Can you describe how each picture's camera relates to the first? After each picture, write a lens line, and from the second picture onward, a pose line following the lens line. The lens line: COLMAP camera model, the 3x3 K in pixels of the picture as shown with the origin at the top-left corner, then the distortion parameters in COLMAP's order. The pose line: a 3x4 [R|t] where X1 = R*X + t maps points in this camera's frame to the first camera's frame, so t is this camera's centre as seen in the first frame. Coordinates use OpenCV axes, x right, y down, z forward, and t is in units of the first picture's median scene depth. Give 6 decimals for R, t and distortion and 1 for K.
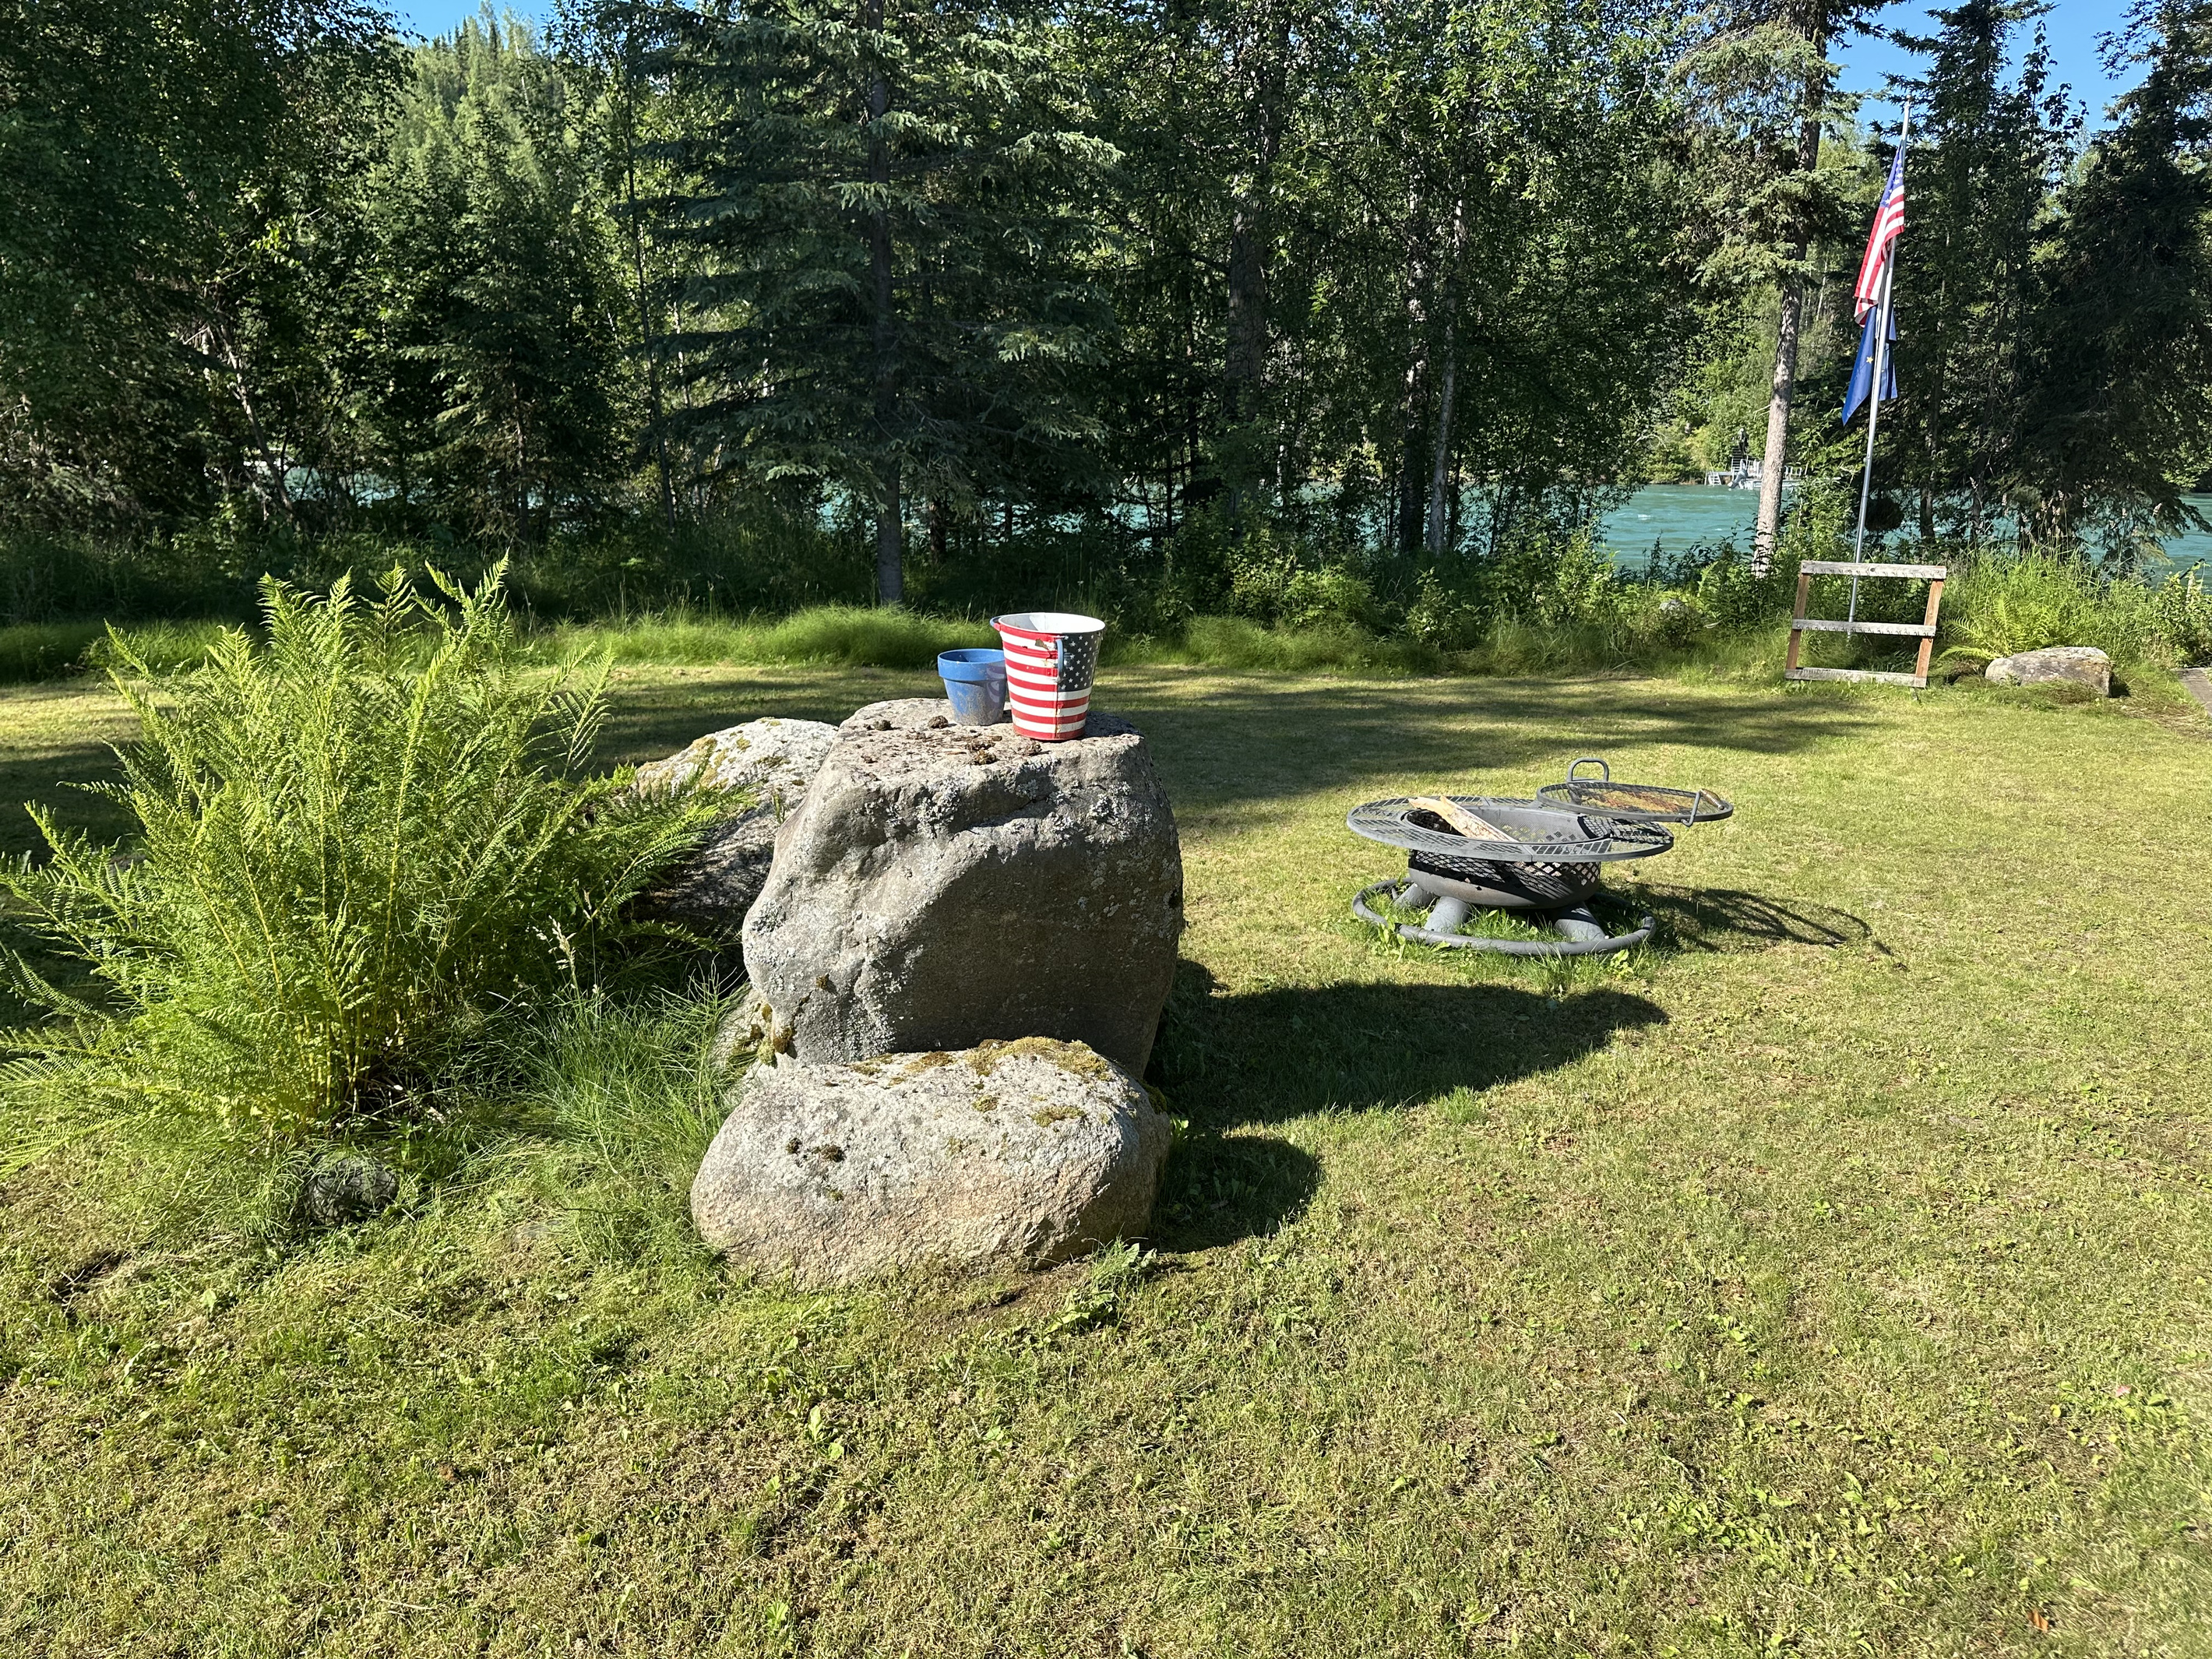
lens RADIAL K [[1562.4, 0, 1116.0], [0, 1562.4, 824.4], [0, 0, 1]] dist [0.081397, -0.098353]
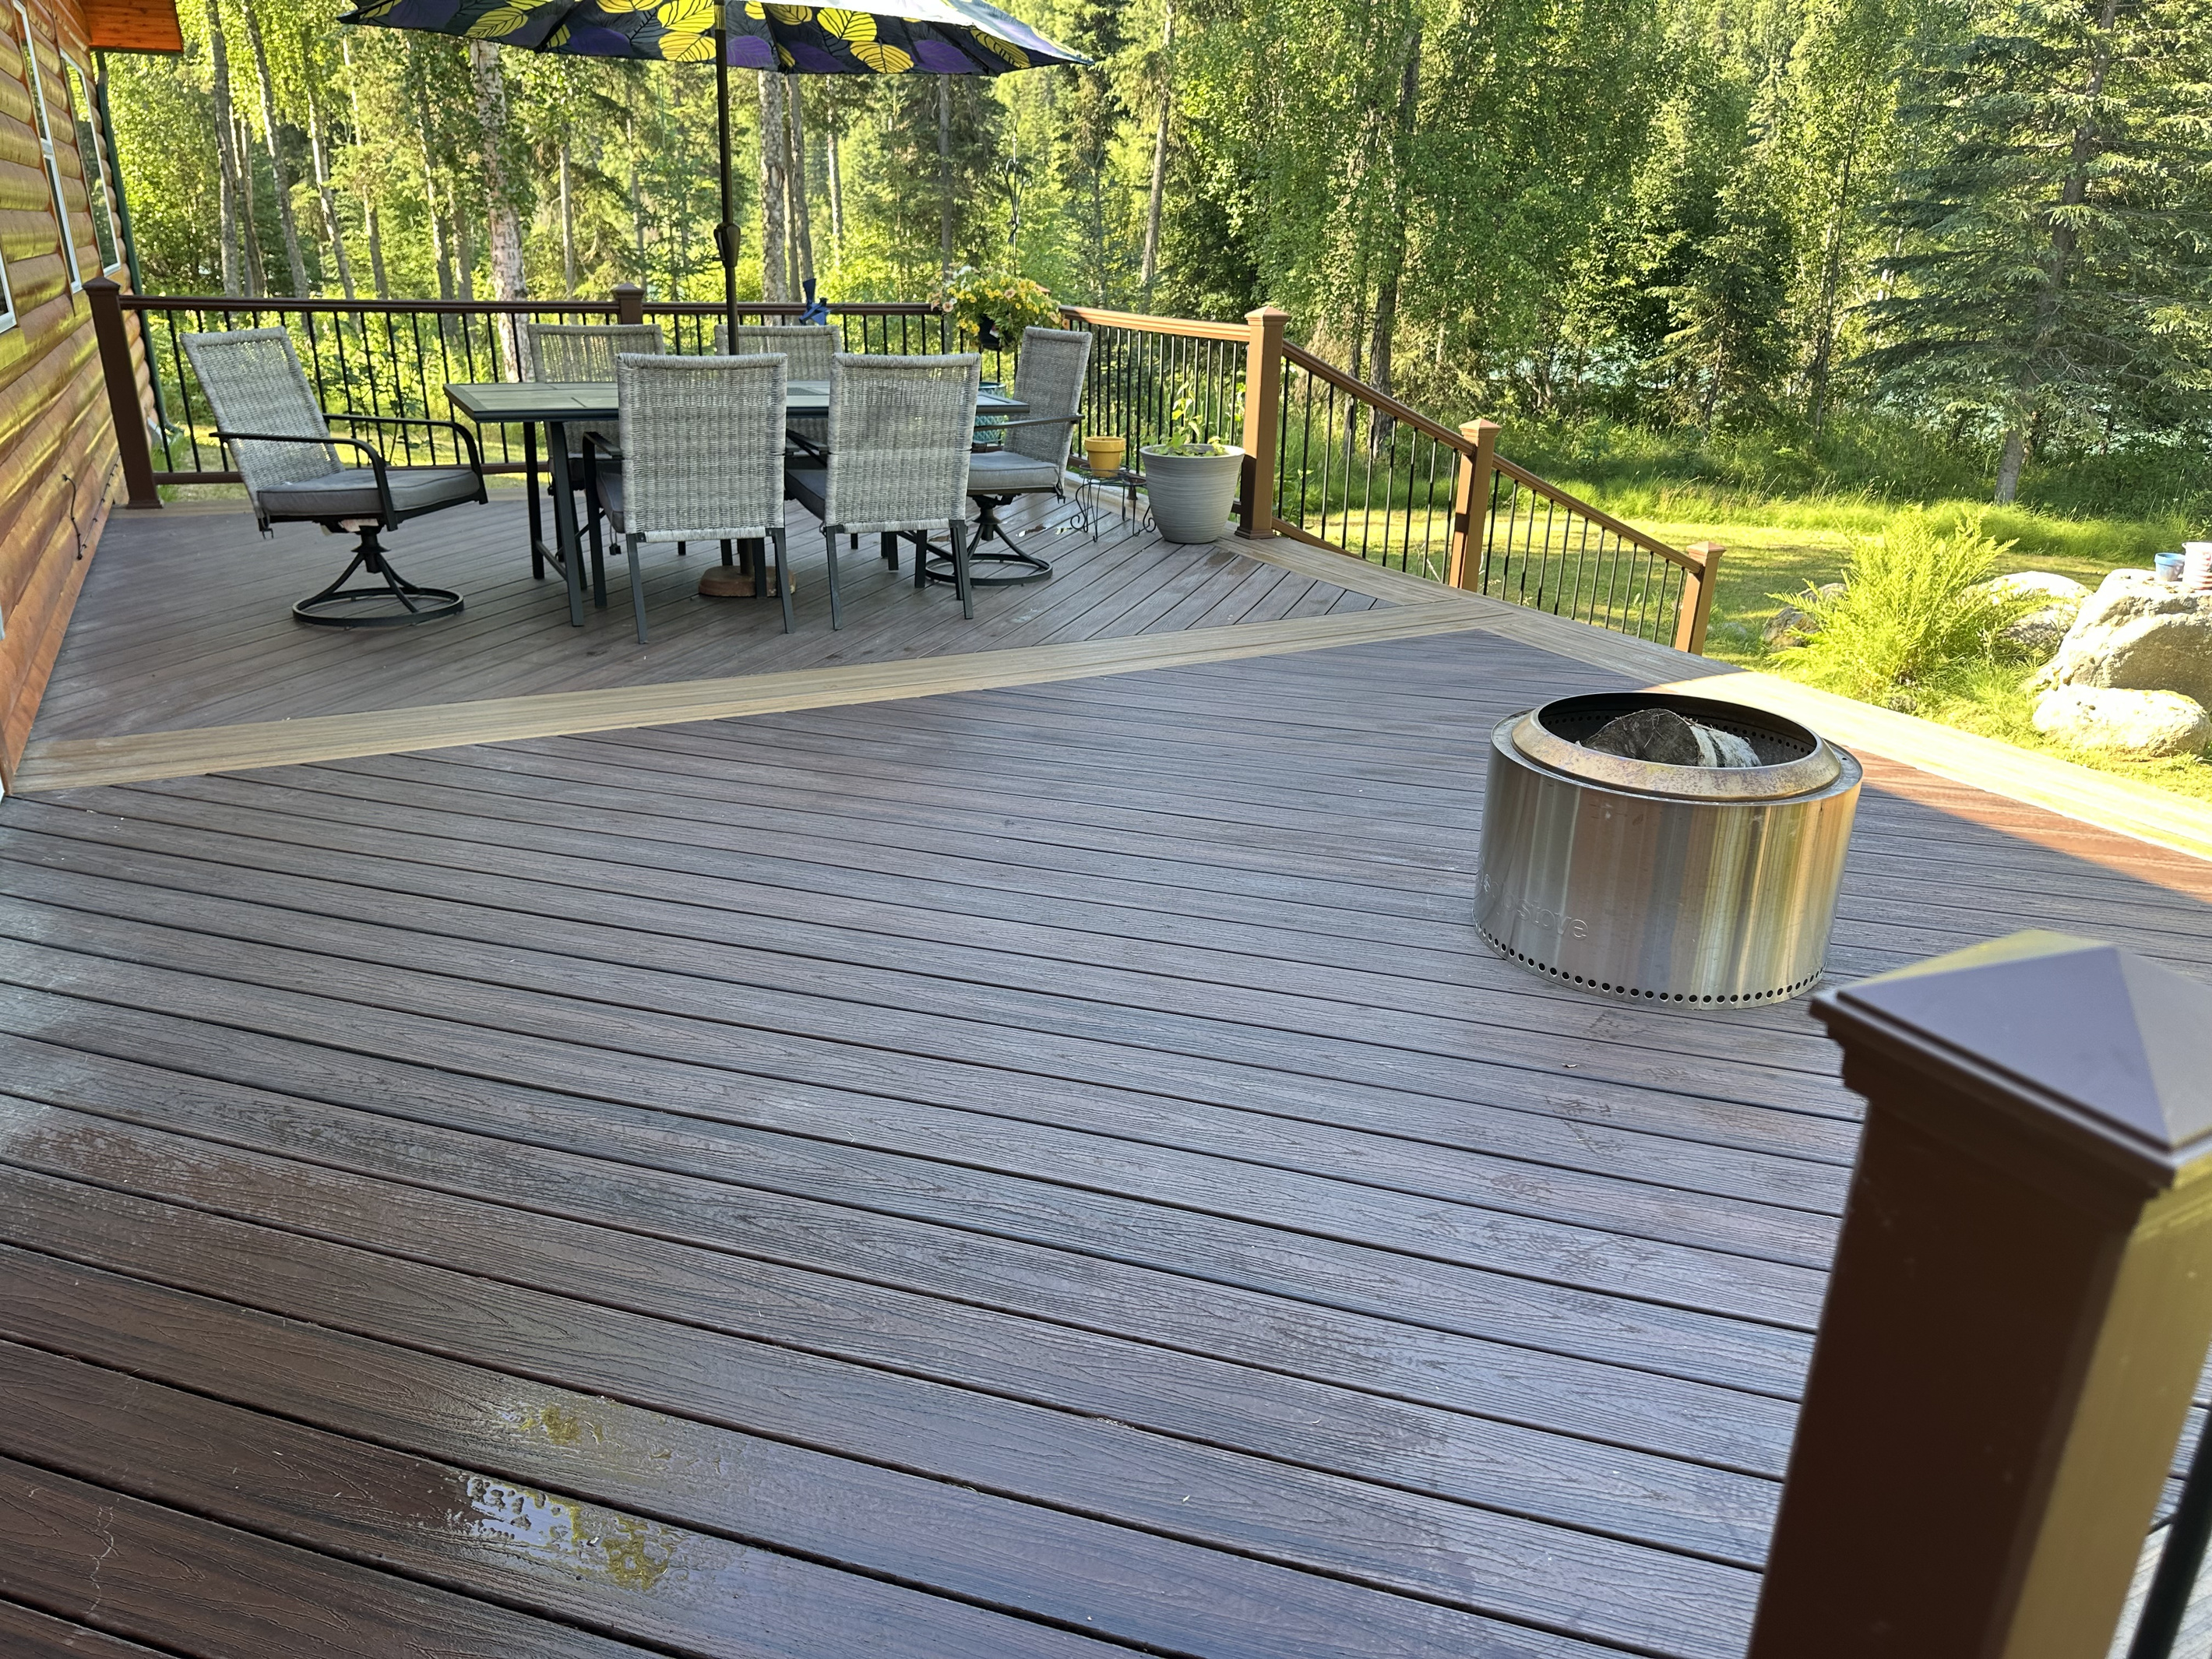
lens RADIAL K [[1549.6, 0, 1136.8], [0, 1549.6, 833.8], [0, 0, 1]] dist [-0.000606, -0.001609]
pose [[0.834417, 0.206385, -0.511031, -0.070317], [-0.152286, 0.977477, 0.146108, 0.150947], [0.529676, -0.044092, 0.847053, -1.392642]]
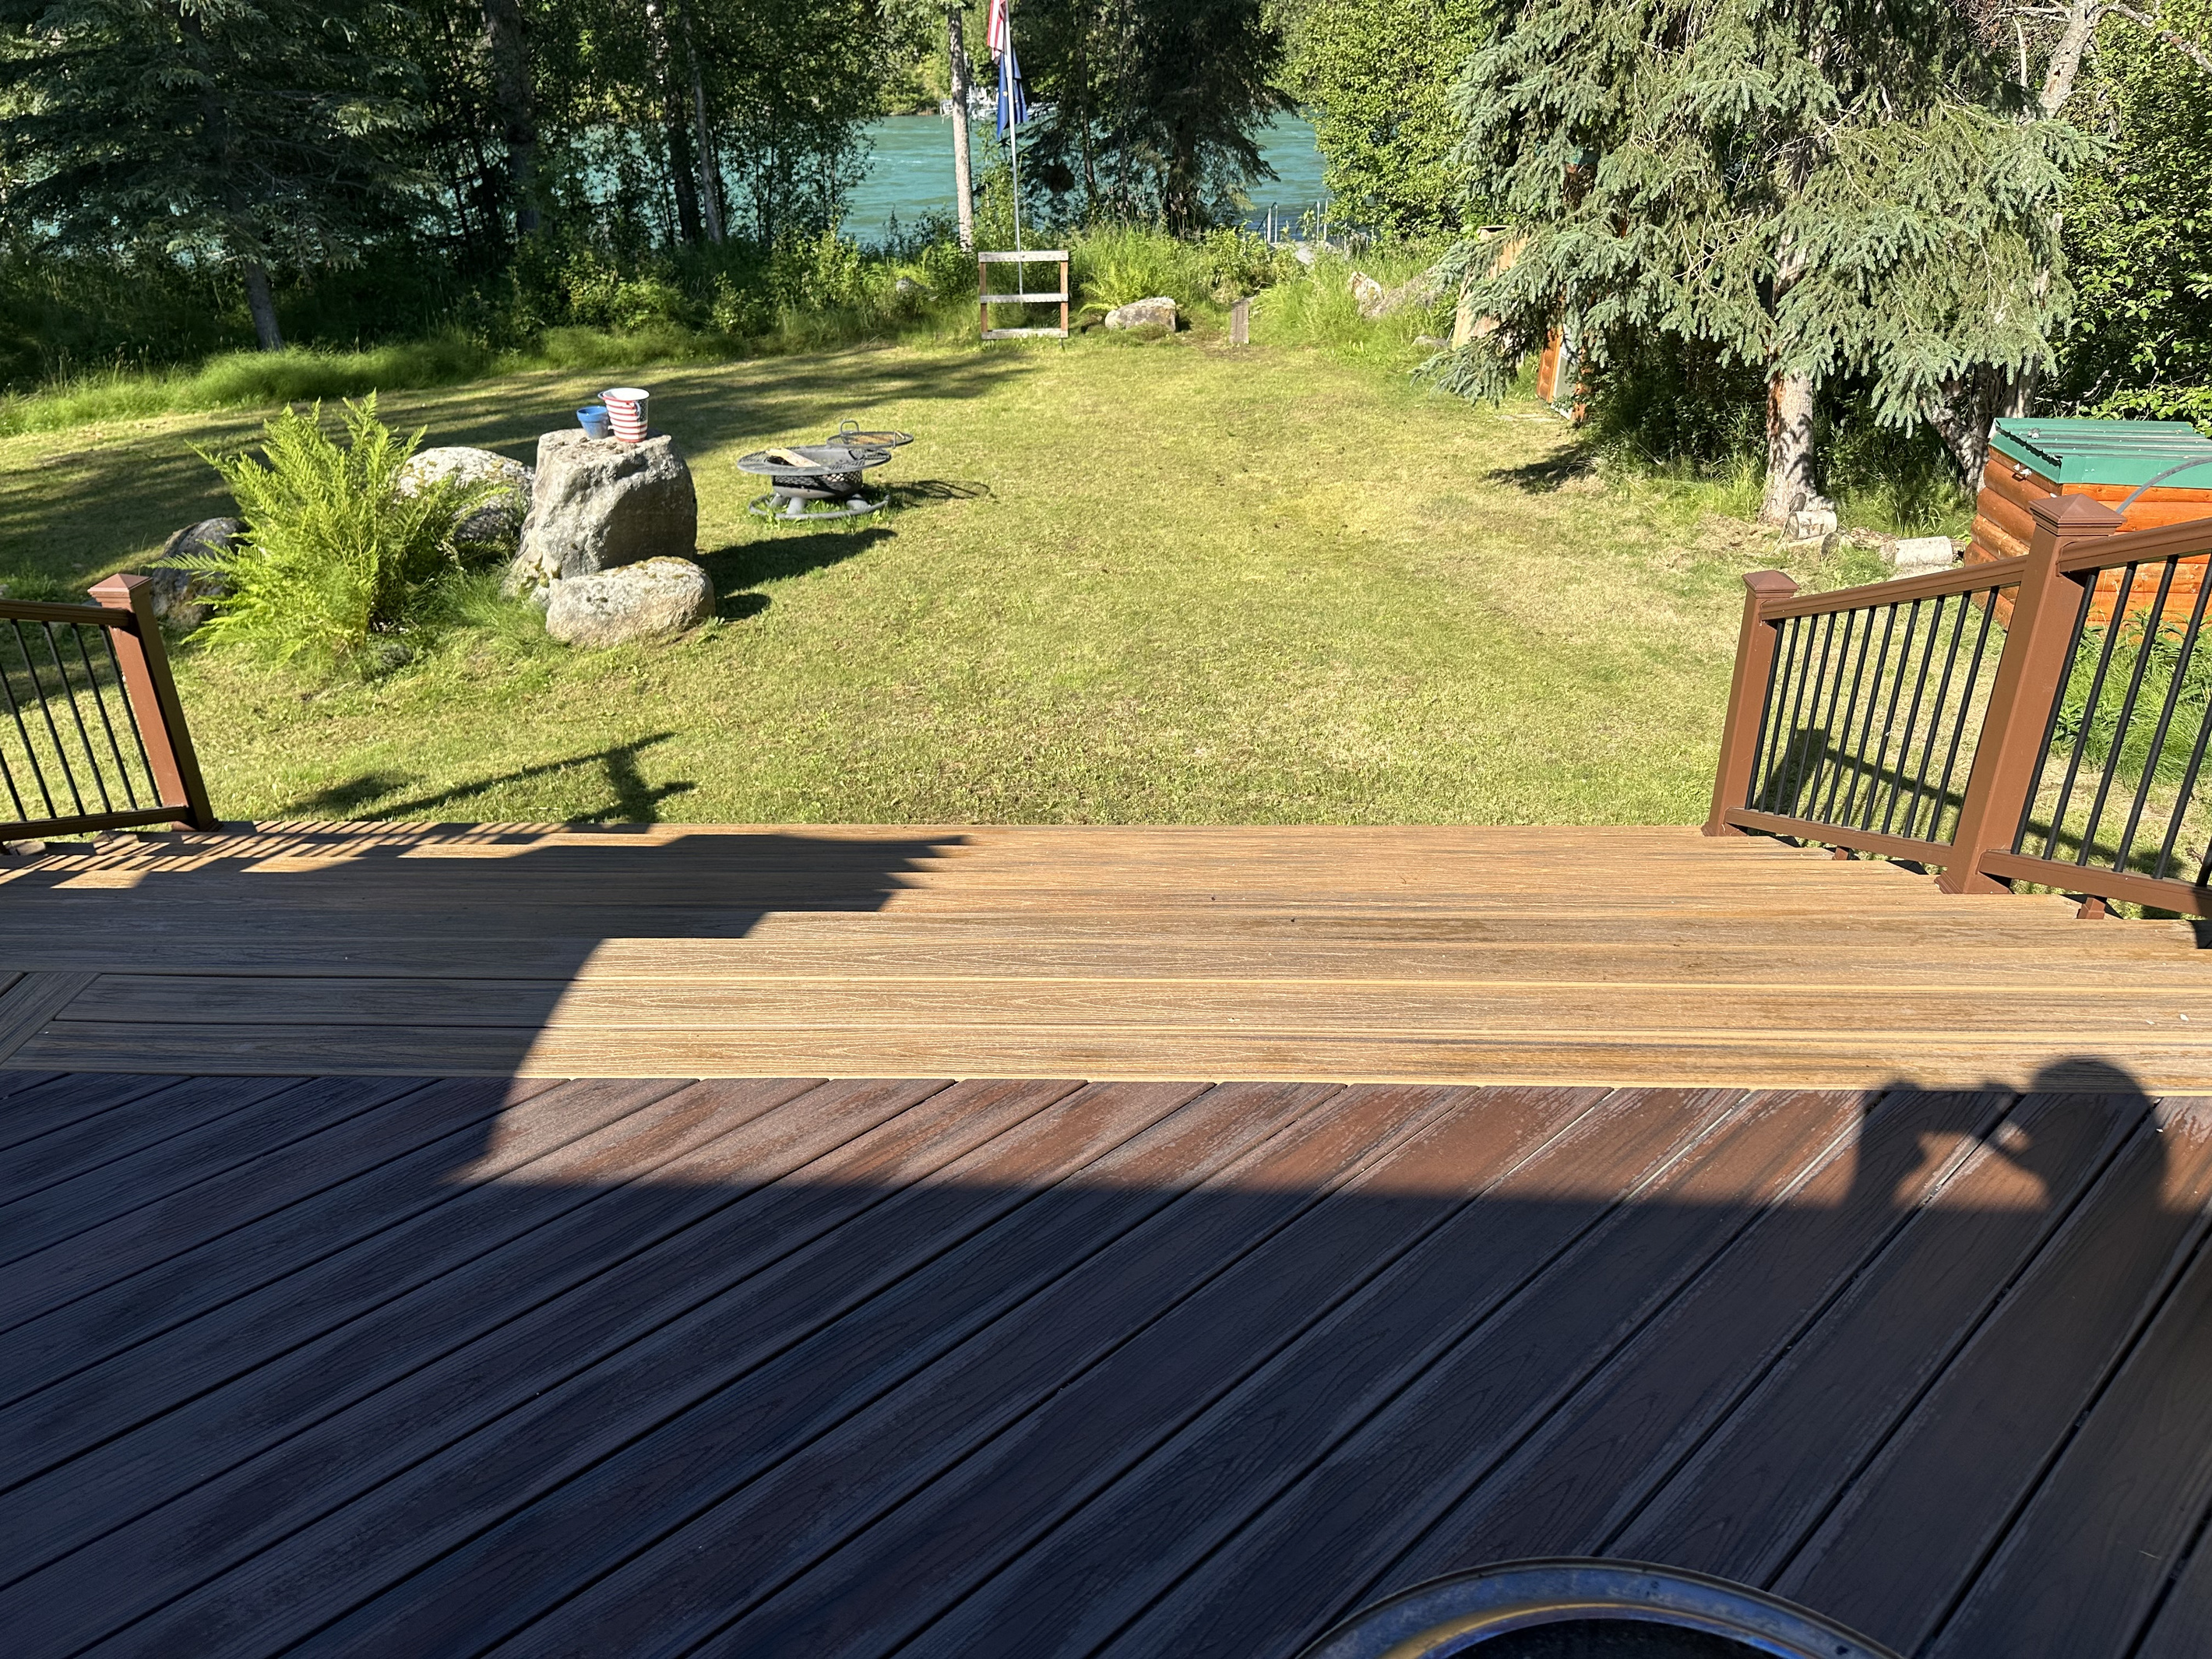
lens RADIAL K [[1542.5, 0, 1108.3], [0, 1542.5, 825.5], [0, 0, 1]] dist [0.172268, -0.326497]
pose [[0.903135, -0.216185, 0.370959, -0.252548], [0.131833, 0.961880, 0.239597, 0.021454], [-0.408615, -0.167483, 0.897208, -1.012726]]
